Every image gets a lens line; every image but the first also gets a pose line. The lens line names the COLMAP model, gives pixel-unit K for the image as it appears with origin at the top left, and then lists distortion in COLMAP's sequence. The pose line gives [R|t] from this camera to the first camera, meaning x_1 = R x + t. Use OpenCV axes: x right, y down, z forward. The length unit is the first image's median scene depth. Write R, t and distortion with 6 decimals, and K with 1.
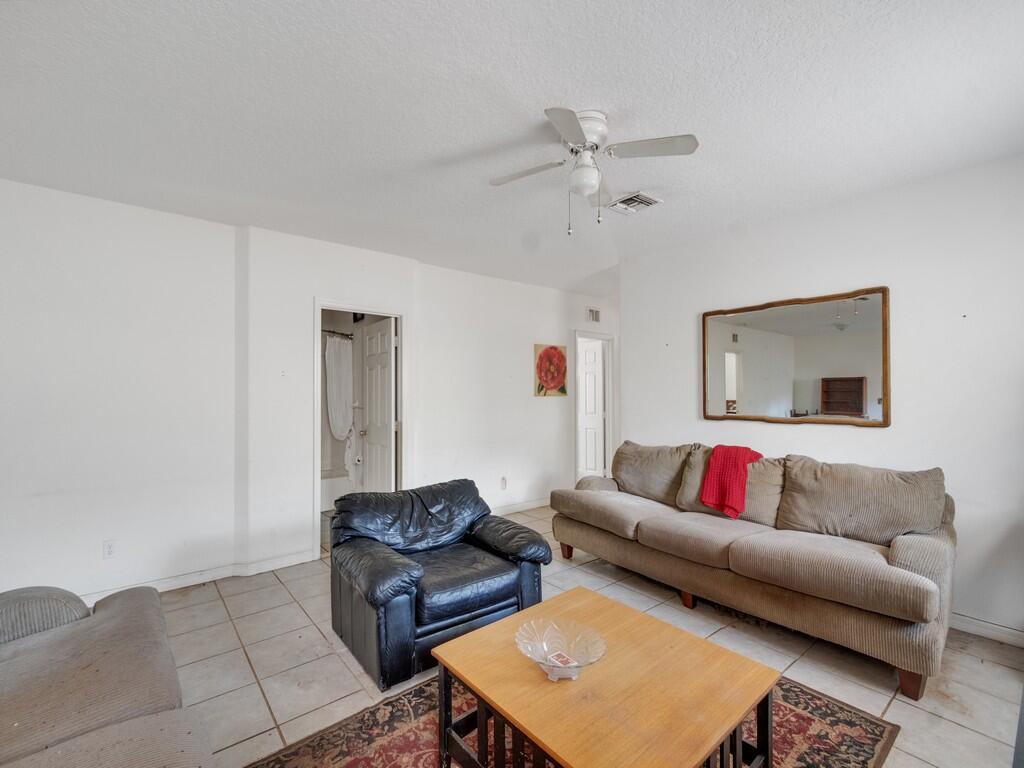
lens RADIAL K [[451.1, 0, 482.9], [0, 451.1, 388.5], [0, 0, 1]] dist [0.003906, 0.000185]
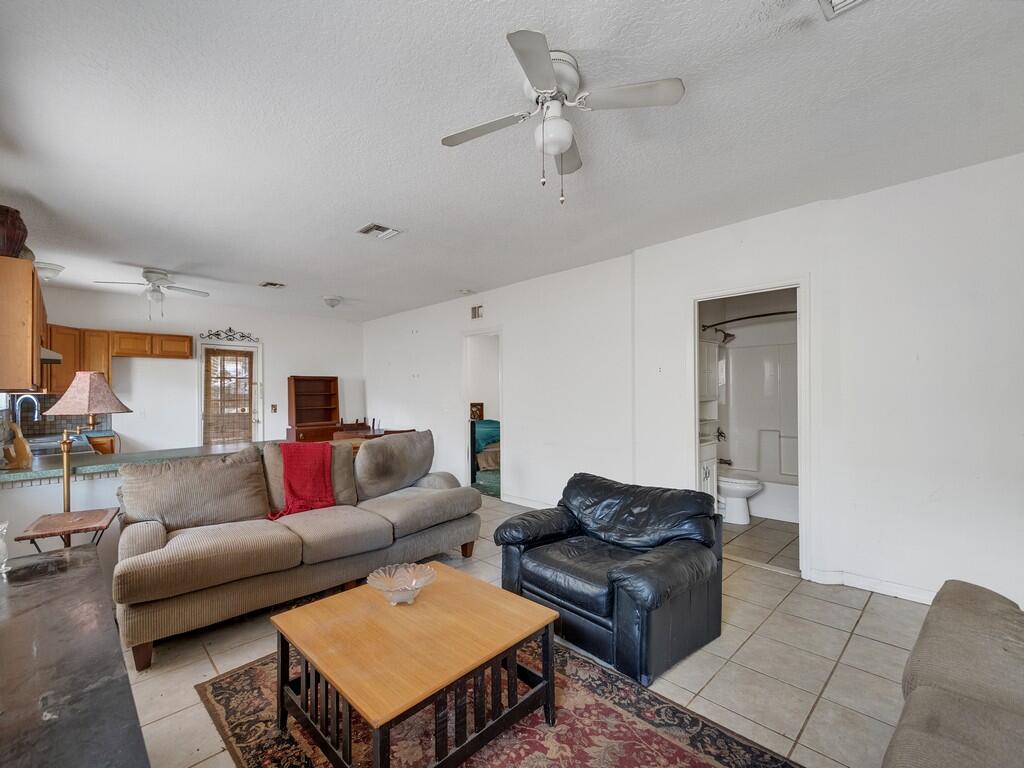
lens RADIAL K [[451.1, 0, 482.9], [0, 451.1, 388.5], [0, 0, 1]] dist [0.003906, 0.000185]
pose [[0.081317, -0.003775, -0.996681, 0.718164], [0.024002, 0.999710, -0.001829, 0.005809], [0.996399, -0.023773, 0.081384, 0.536687]]
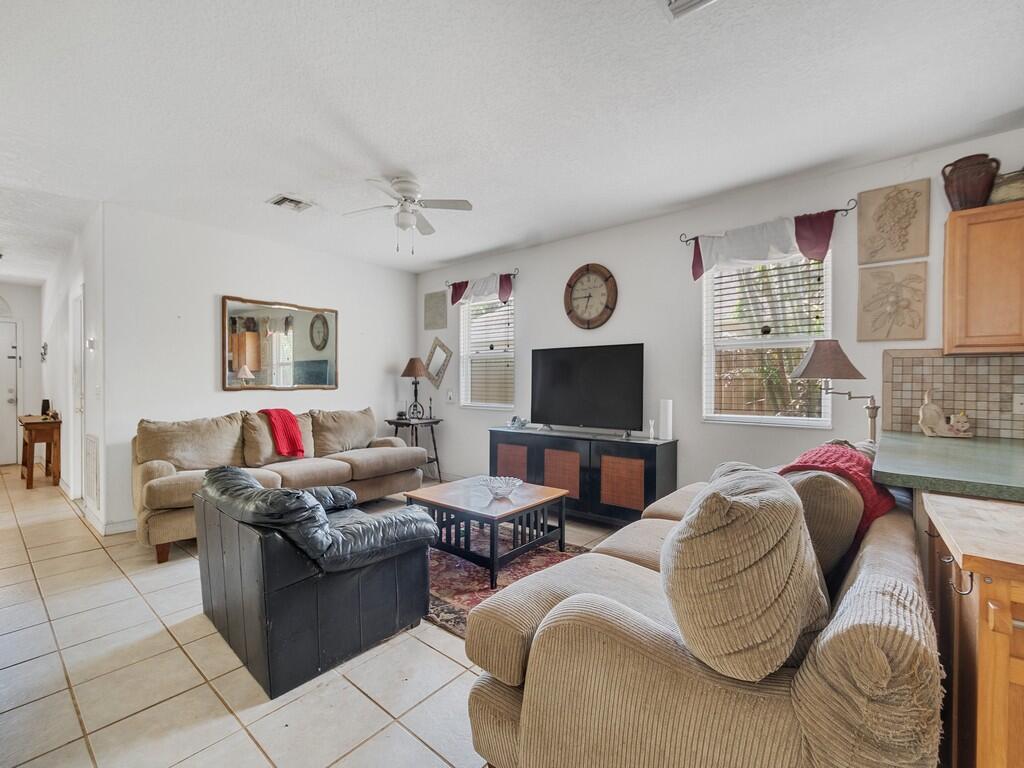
lens RADIAL K [[439.5, 0, 491.1], [0, 439.5, 382.2], [0, 0, 1]] dist [-0.003541, -0.000586]
pose [[-0.197624, -0.000183, 0.980278, -0.876354], [-0.013337, 0.999908, -0.002502, 0.049998], [-0.980187, -0.013569, -0.197608, 0.697335]]
